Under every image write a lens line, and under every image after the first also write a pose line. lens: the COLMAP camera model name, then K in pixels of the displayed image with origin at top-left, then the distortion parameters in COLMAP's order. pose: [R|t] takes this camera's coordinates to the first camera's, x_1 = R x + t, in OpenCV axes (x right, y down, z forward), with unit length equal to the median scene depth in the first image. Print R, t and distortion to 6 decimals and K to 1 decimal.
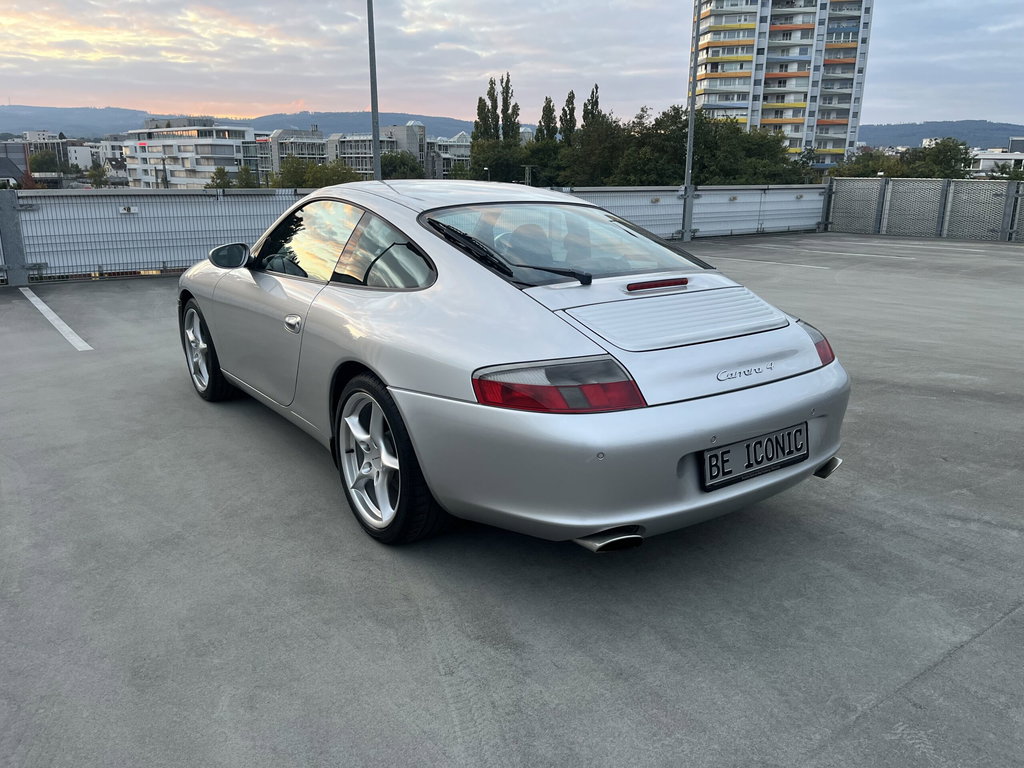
lens RADIAL K [[776.2, 0, 520.2], [0, 776.2, 387.1], [0, 0, 1]] dist [0.075267, -0.098414]
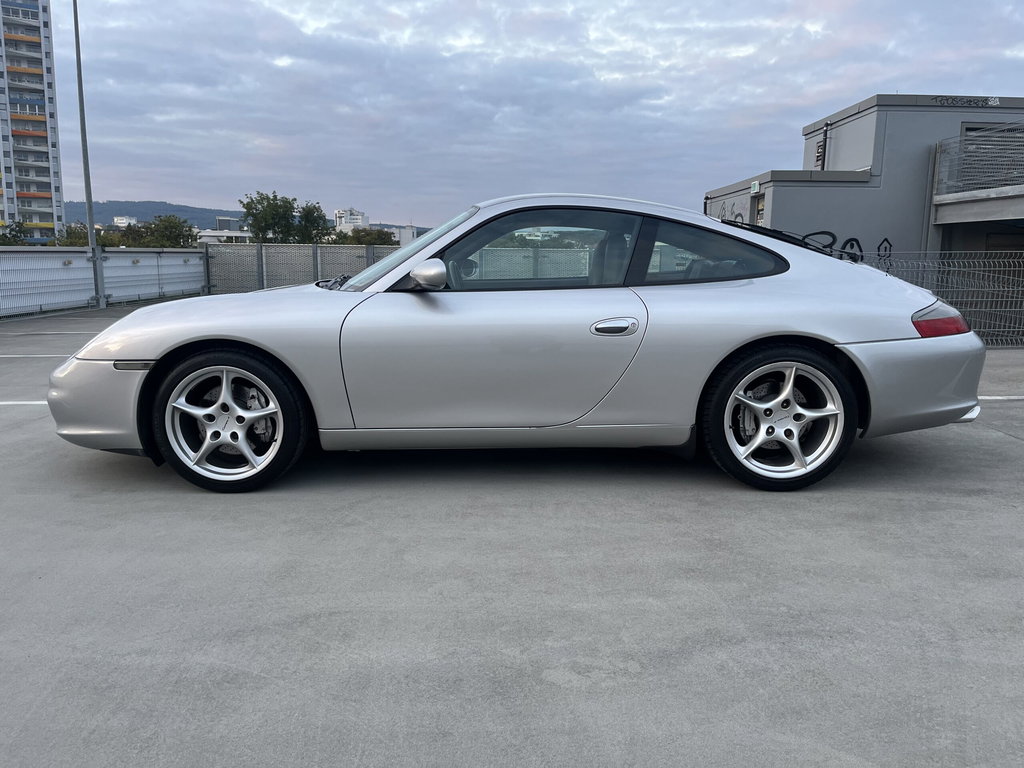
lens RADIAL K [[778.0, 0, 517.2], [0, 778.0, 383.8], [0, 0, 1]] dist [0.066252, -0.088672]
pose [[0.596125, -0.137119, 0.791096, -0.228105], [0.213622, 0.976881, 0.008347, -0.009062], [-0.773951, 0.164019, 0.611635, 0.100019]]
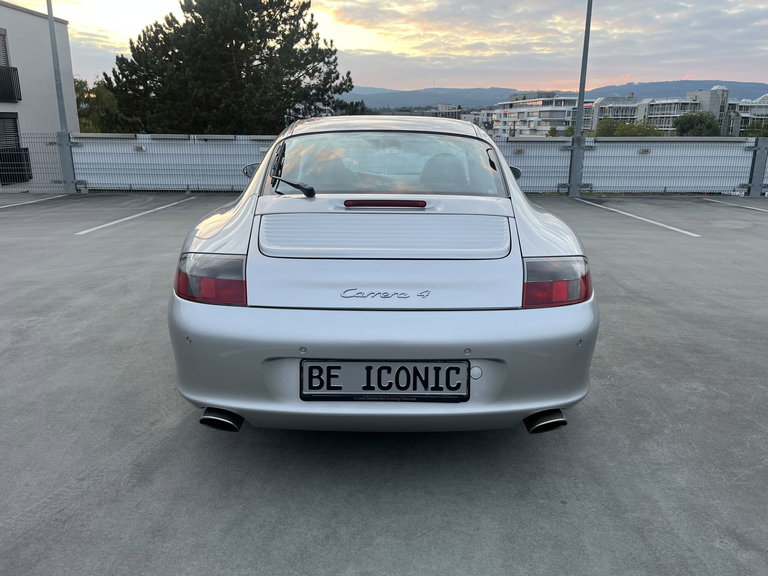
lens RADIAL K [[582.2, 0, 390.1], [0, 582.2, 290.3], [0, 0, 1]] dist [0.075267, -0.098414]
pose [[0.809541, 0.155127, -0.566197, 0.106313], [-0.156910, 0.986544, 0.045945, -0.008856], [0.565706, 0.051648, 0.822988, 0.059888]]
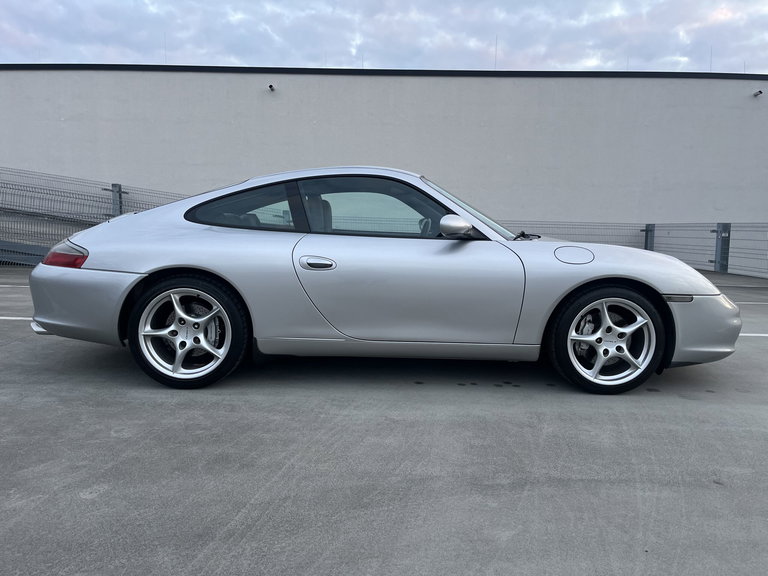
lens RADIAL K [[583.5, 0, 387.9], [0, 583.5, 287.9], [0, 0, 1]] dist [0.066252, -0.088672]
pose [[-0.582792, 0.071720, -0.809450, 0.166492], [-0.232652, 0.939676, 0.250764, -0.077201], [0.778606, 0.334463, -0.530950, 0.379141]]
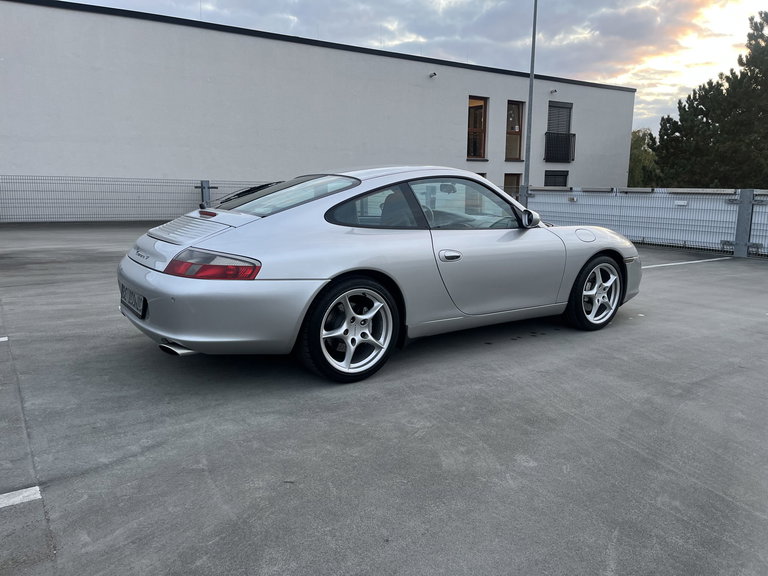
lens RADIAL K [[583.5, 0, 387.9], [0, 583.5, 287.9], [0, 0, 1]] dist [0.066252, -0.088672]
pose [[-0.029674, 0.173615, -0.984366, 0.248709], [-0.274577, 0.945499, 0.175038, -0.052573], [0.961107, 0.275479, 0.019614, 0.233013]]
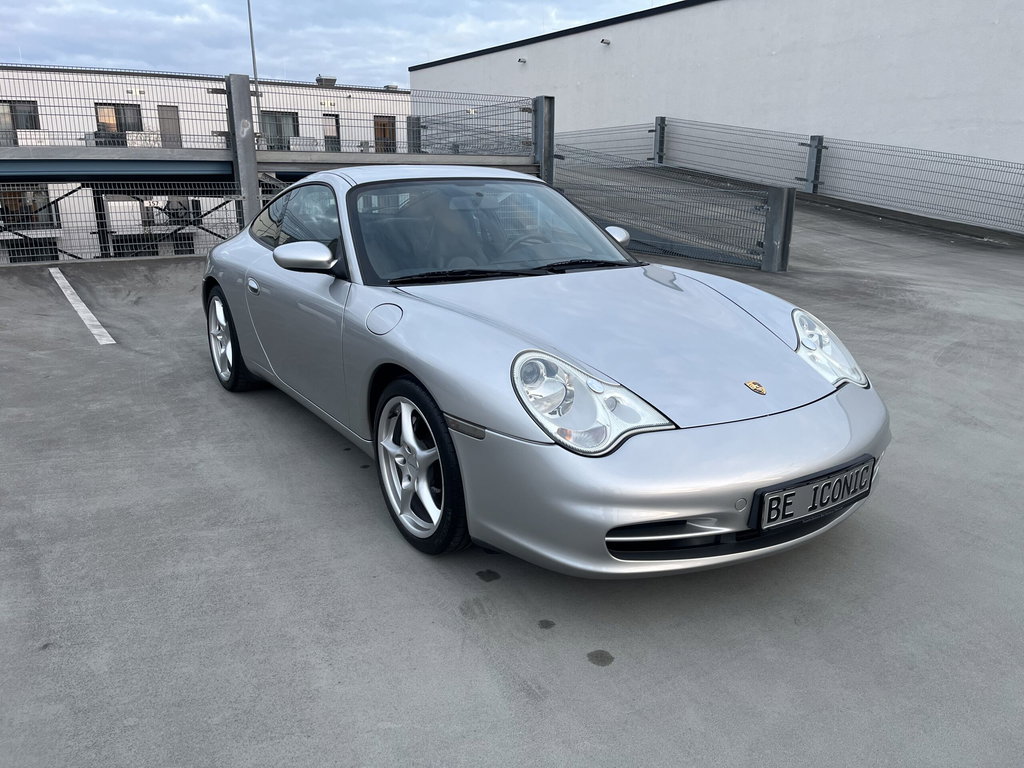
lens RADIAL K [[767.8, 0, 511.2], [0, 767.8, 402.9], [0, 0, 1]] dist [0.065601, -0.109798]
pose [[-0.998670, -0.027546, 0.043583, -0.062077], [-0.000102, 0.846367, 0.532601, -0.123711], [-0.051558, 0.531888, -0.845244, 0.464609]]
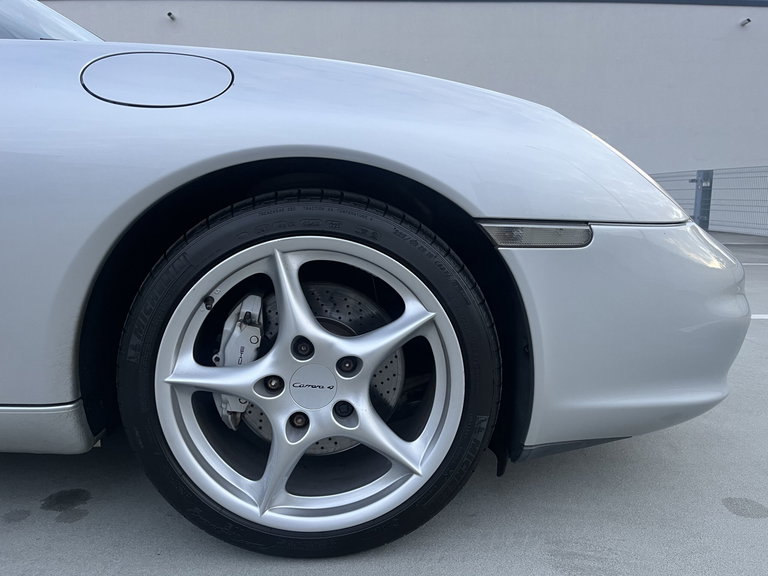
lens RADIAL K [[583.5, 0, 387.9], [0, 583.5, 287.9], [0, 0, 1]] dist [0.066252, -0.088672]
pose [[-0.560825, 0.121791, -0.818928, 0.005245], [-0.226113, 0.928988, 0.293007, -0.055527], [0.796460, 0.349496, -0.493461, 0.369224]]
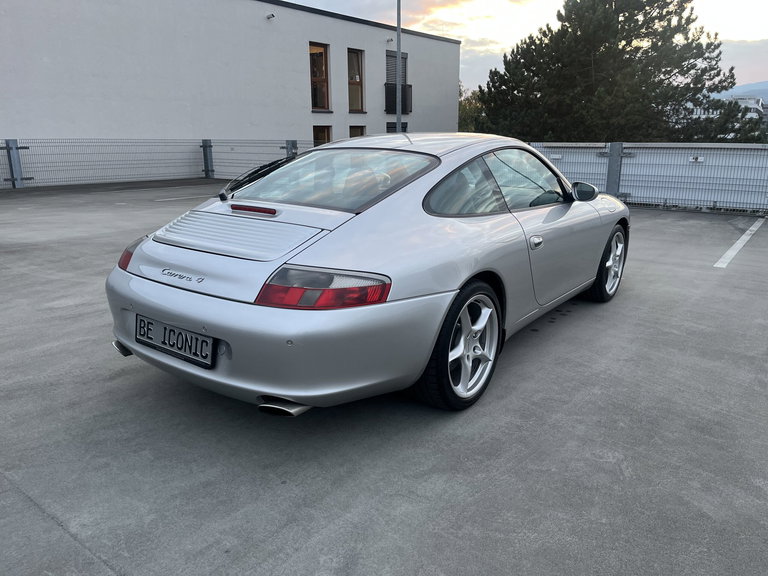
lens RADIAL K [[583.5, 0, 387.9], [0, 583.5, 287.9], [0, 0, 1]] dist [0.066252, -0.088672]
pose [[0.286974, 0.240998, -0.927128, 0.195081], [-0.249836, 0.953170, 0.170436, -0.038039], [0.924785, 0.182719, 0.333745, 0.149097]]
